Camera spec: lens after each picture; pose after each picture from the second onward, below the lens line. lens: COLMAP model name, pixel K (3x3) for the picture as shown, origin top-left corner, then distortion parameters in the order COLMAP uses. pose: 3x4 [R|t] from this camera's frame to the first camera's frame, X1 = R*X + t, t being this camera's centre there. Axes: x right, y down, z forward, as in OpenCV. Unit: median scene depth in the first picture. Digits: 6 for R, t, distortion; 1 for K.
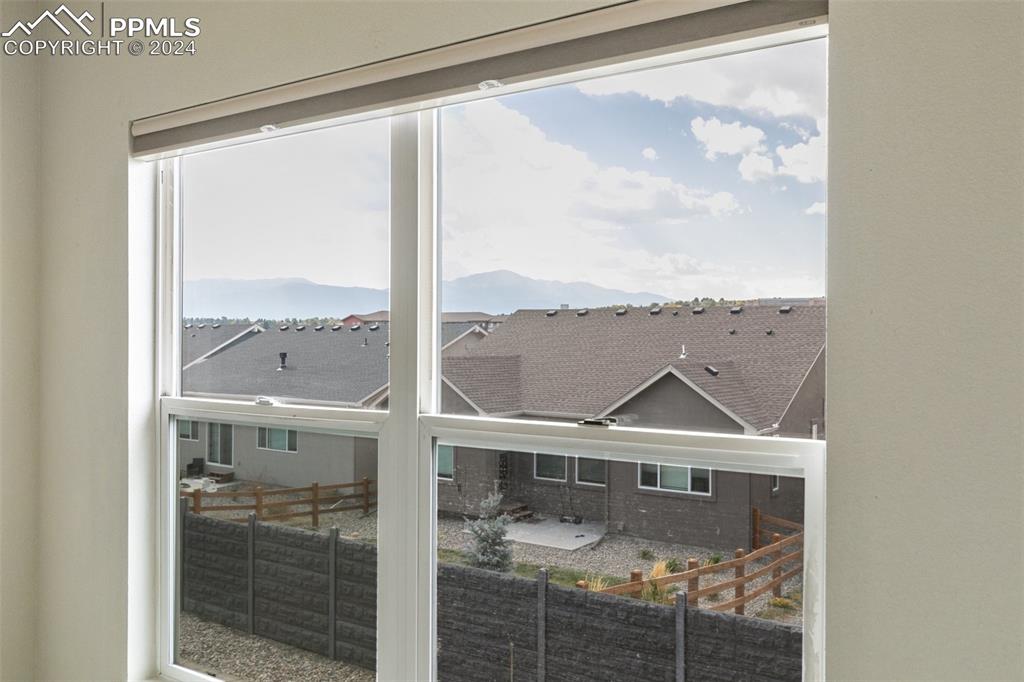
lens RADIAL K [[889.3, 0, 512.0], [0, 889.3, 341.0], [0, 0, 1]] dist [-0.005510, -0.003719]
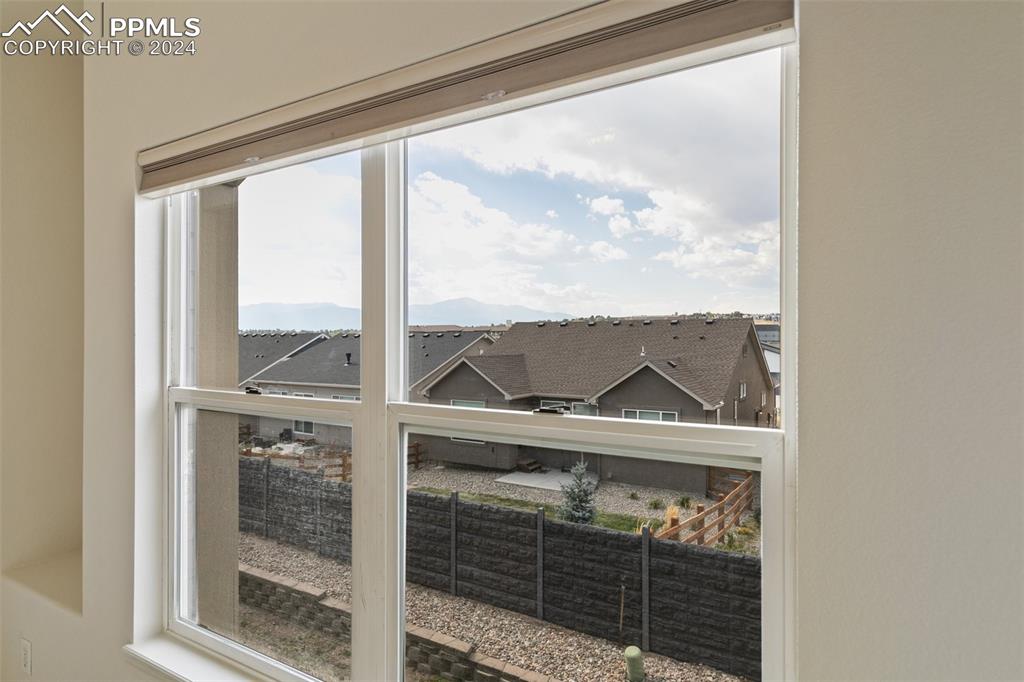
lens RADIAL K [[583.0, 0, 512.0], [0, 583.0, 341.0], [0, 0, 1]] dist [0.001037, 0.000187]
pose [[0.997761, -0.004929, 0.066703, -0.102965], [0.005276, 0.999973, -0.005026, -0.000735], [-0.066676, 0.005366, 0.997760, 0.094625]]
